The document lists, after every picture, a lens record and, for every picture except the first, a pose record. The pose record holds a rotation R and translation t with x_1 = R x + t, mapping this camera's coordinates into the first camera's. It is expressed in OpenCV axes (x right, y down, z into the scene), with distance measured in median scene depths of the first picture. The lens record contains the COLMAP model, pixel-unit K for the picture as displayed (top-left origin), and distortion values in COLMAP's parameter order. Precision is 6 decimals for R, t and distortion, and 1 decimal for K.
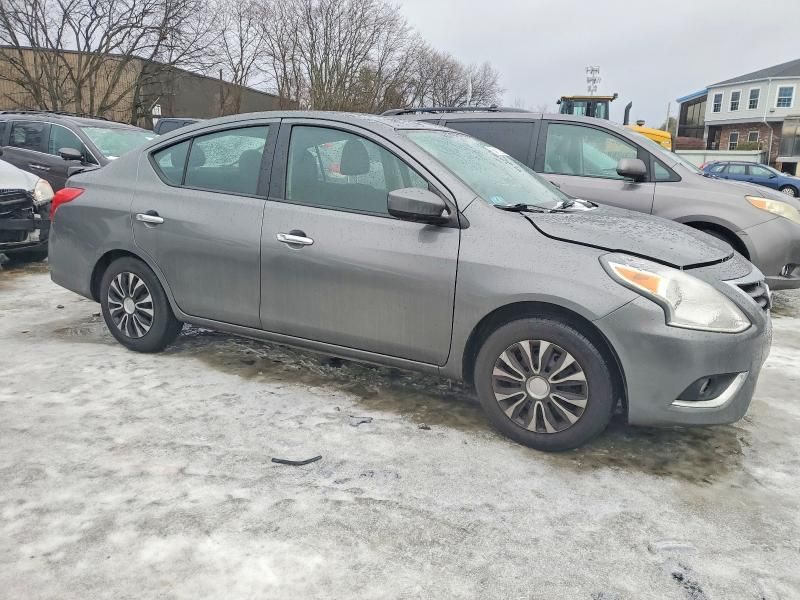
lens RADIAL K [[631.5, 0, 400.0], [0, 631.5, 300.0], [0, 0, 1]] dist [0.017819, -0.002035]
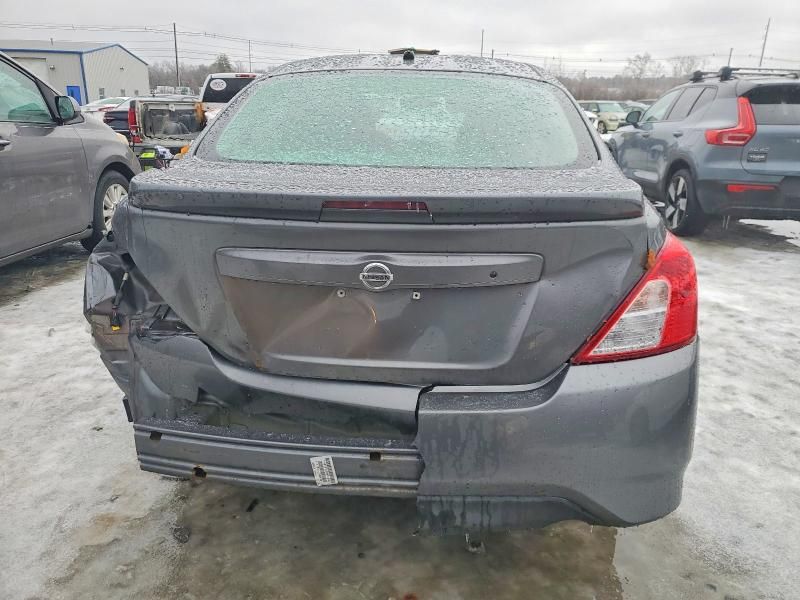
lens RADIAL K [[631.5, 0, 400.0], [0, 631.5, 300.0], [0, 0, 1]] dist [0.017819, -0.002035]
pose [[-0.444289, -0.290612, 0.847438, -1.035801], [0.155694, 0.906484, 0.392486, -0.414128], [-0.882251, 0.306318, -0.357495, 1.707282]]
